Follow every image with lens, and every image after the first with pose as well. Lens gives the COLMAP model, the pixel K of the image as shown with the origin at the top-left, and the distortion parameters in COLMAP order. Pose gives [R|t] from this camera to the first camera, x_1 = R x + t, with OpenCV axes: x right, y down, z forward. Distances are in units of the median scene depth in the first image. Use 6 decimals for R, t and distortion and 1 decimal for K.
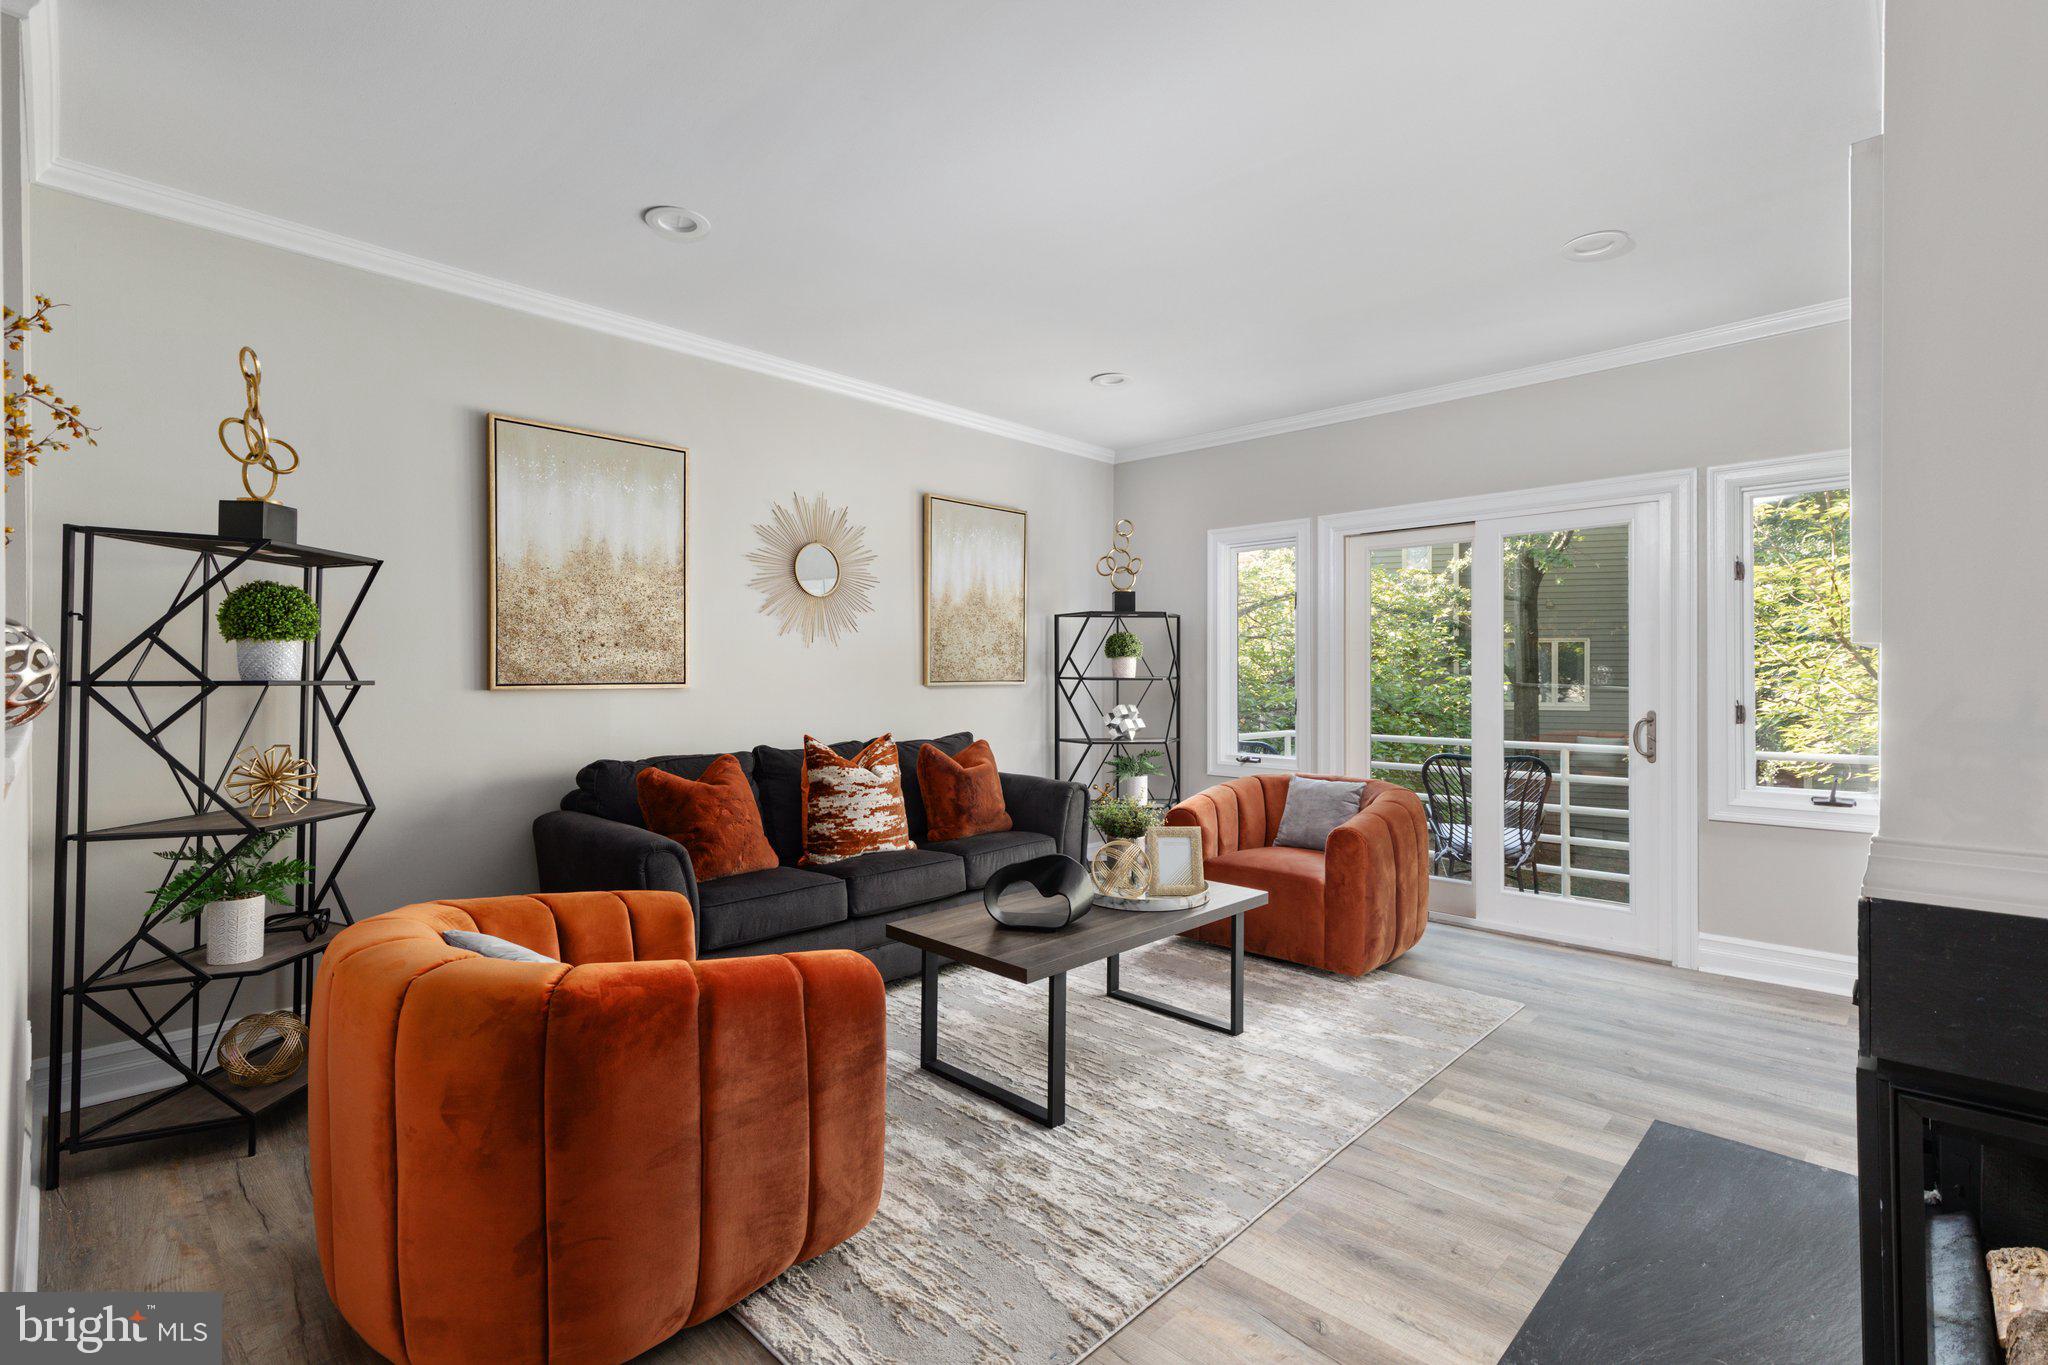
lens RADIAL K [[925.4, 0, 1031.2], [0, 925.4, 680.7], [0, 0, 1]] dist [-0.005518, -0.000140]
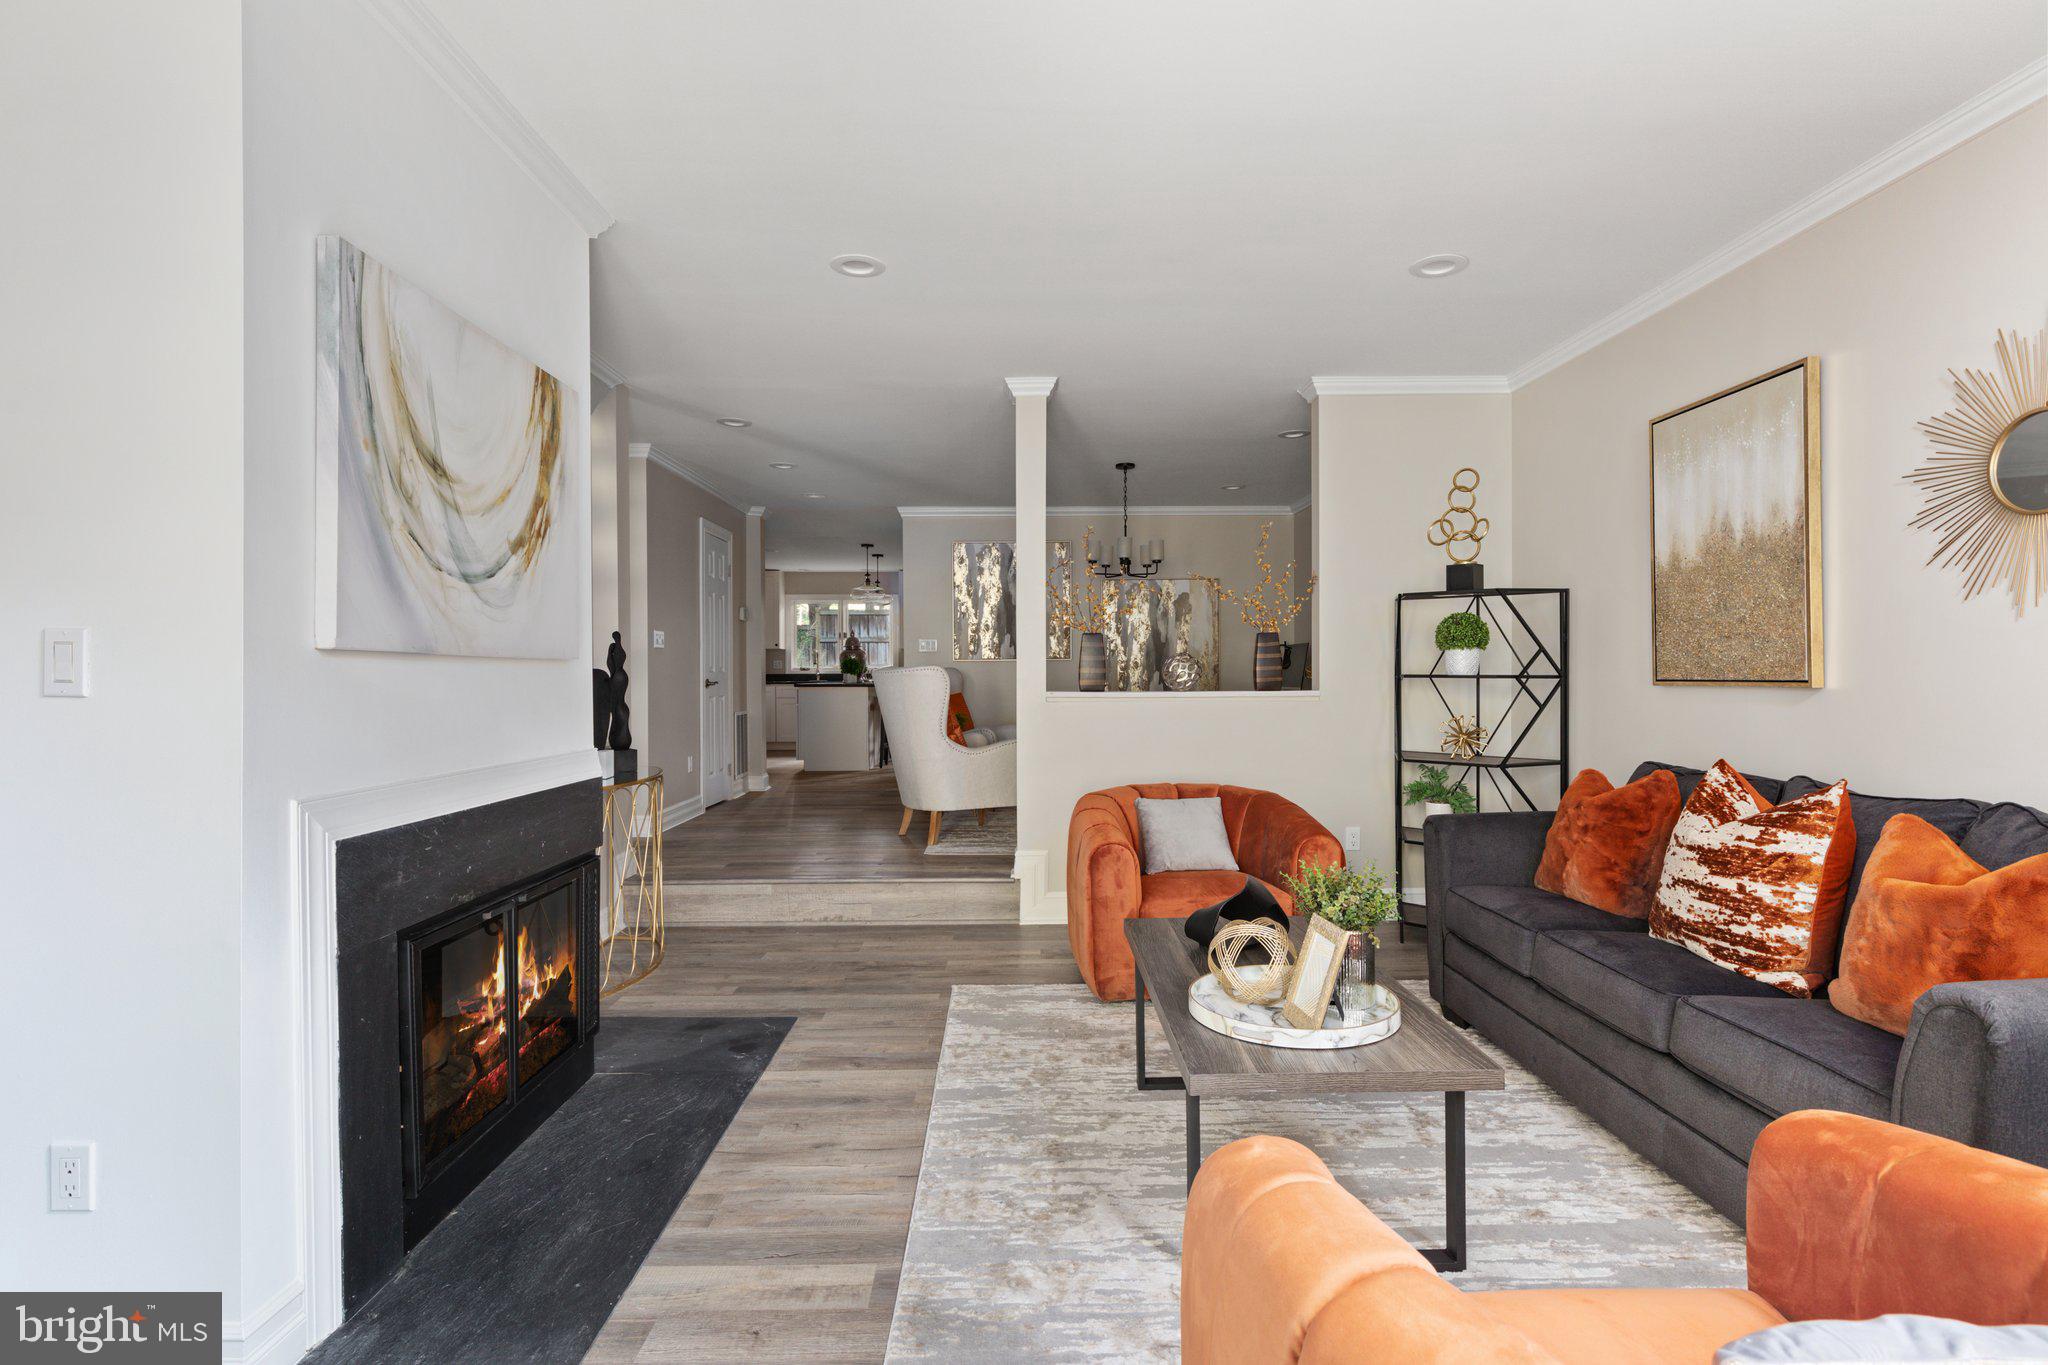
lens RADIAL K [[1047.9, 0, 1027.7], [0, 1047.9, 670.8], [0, 0, 1]] dist [-0.001259, -0.000292]
pose [[-0.711008, 0.003096, -0.703177, 0.712291], [0.001321, 0.999994, 0.003067, -0.010237], [0.703182, 0.001251, -0.711008, 1.285764]]
